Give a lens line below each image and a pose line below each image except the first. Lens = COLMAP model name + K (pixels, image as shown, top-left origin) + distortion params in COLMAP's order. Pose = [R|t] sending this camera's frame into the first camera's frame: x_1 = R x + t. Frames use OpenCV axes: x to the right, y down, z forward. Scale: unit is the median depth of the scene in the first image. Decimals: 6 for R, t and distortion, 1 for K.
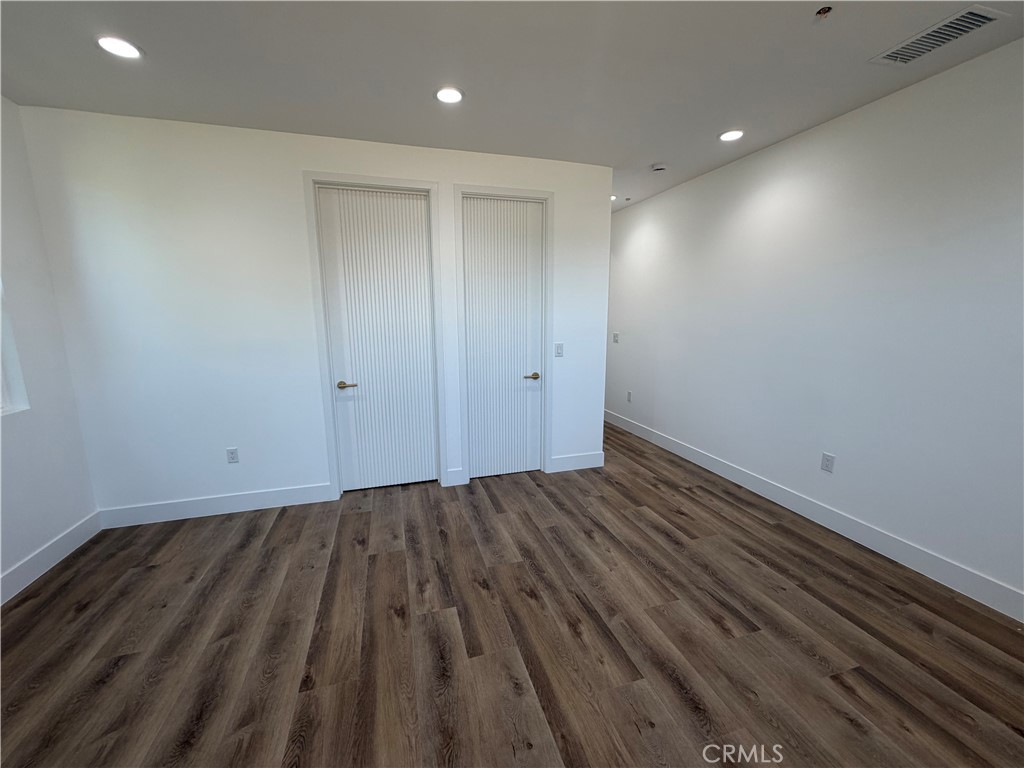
lens RADIAL K [[408.1, 0, 512.1], [0, 408.1, 383.5], [0, 0, 1]] dist [-0.000370, 0.000414]
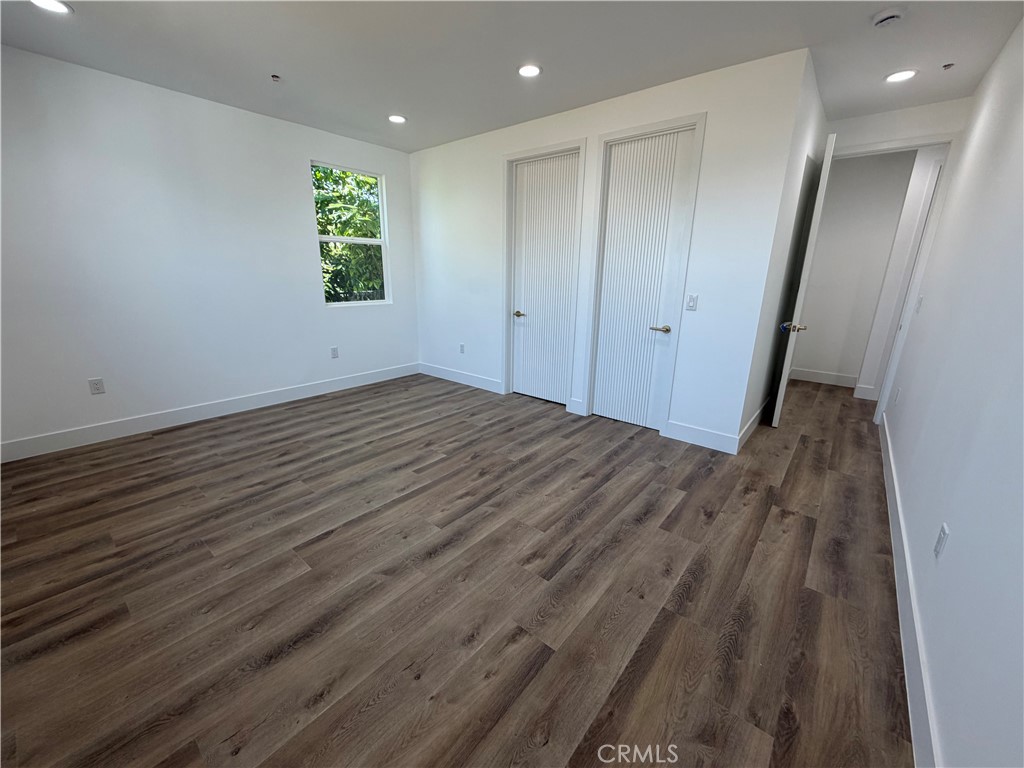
lens RADIAL K [[408.1, 0, 510.4], [0, 408.1, 384.0], [0, 0, 1]] dist [-0.000370, 0.000414]
pose [[0.552871, 0.238610, -0.798372, 0.853773], [-0.159582, 0.970709, 0.179606, -0.010606], [0.817843, 0.028106, 0.574755, 0.244216]]
